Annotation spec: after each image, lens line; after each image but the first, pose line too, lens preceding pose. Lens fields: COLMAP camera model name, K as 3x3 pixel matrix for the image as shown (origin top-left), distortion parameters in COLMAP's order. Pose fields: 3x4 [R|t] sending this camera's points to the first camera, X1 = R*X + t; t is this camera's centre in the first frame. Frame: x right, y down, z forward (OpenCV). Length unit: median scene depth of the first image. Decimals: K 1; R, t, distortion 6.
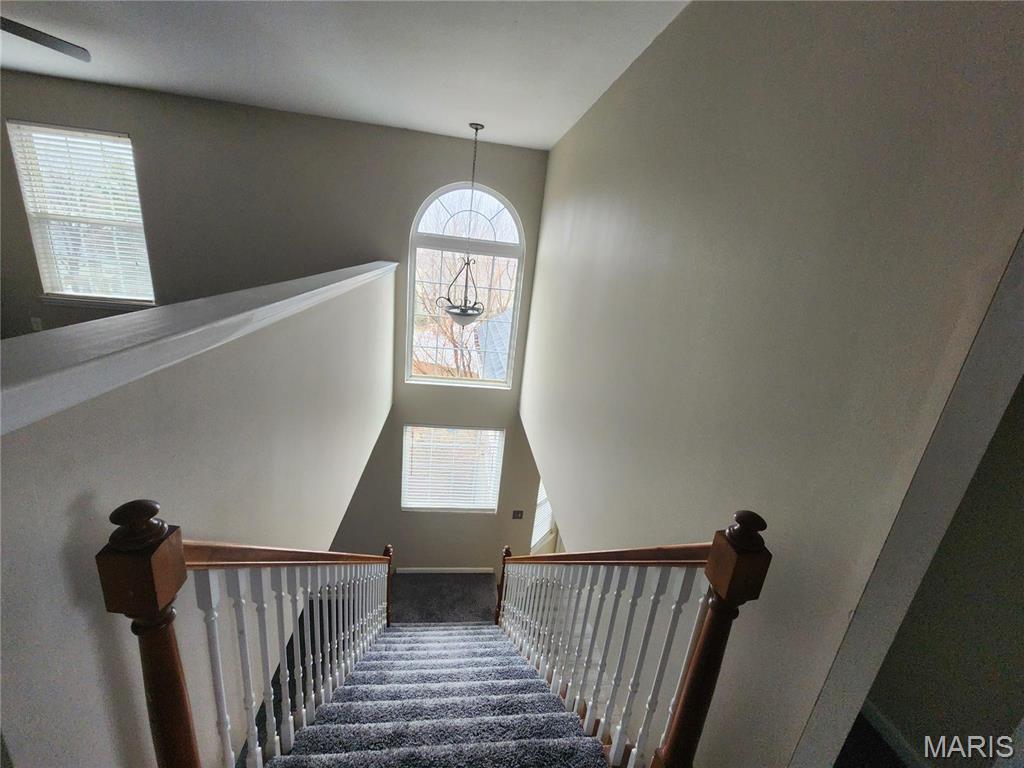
lens RADIAL K [[424.0, 0, 509.8], [0, 424.0, 377.1], [0, 0, 1]] dist [-0.001618, 0.000176]
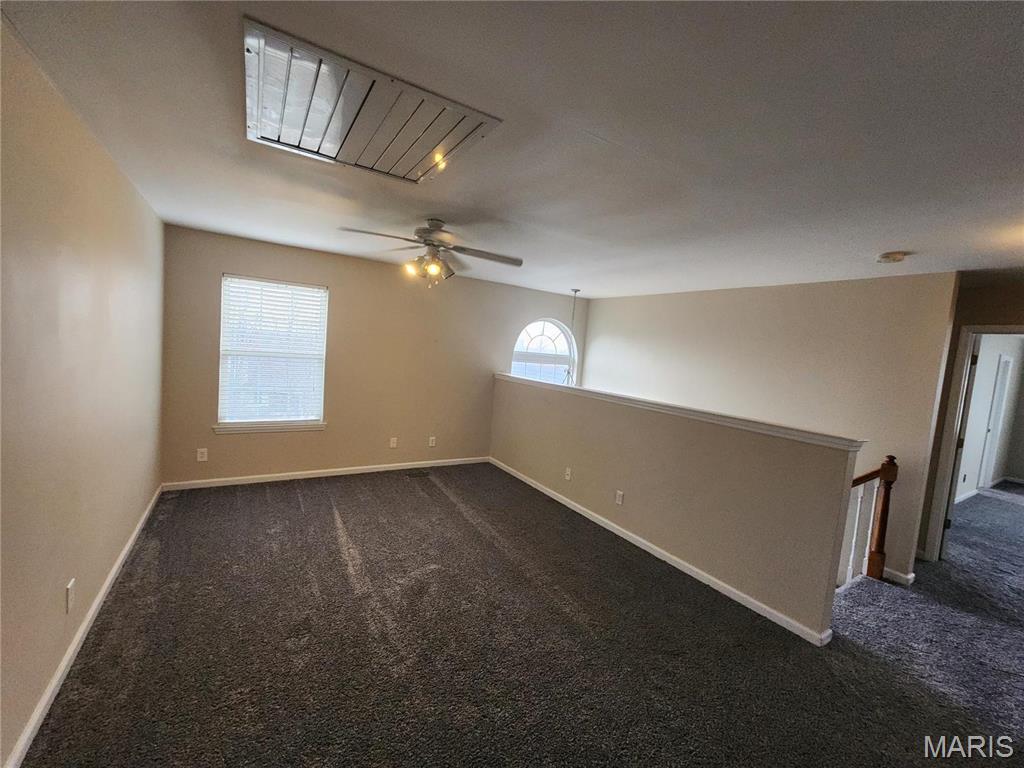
lens RADIAL K [[414.6, 0, 514.6], [0, 414.6, 378.8], [0, 0, 1]] dist [-0.010317, -0.000208]
pose [[0.911659, -0.065276, 0.405731, -0.906805], [0.136957, 0.979122, -0.150208, -0.054705], [-0.387455, 0.192506, 0.901565, -0.249102]]
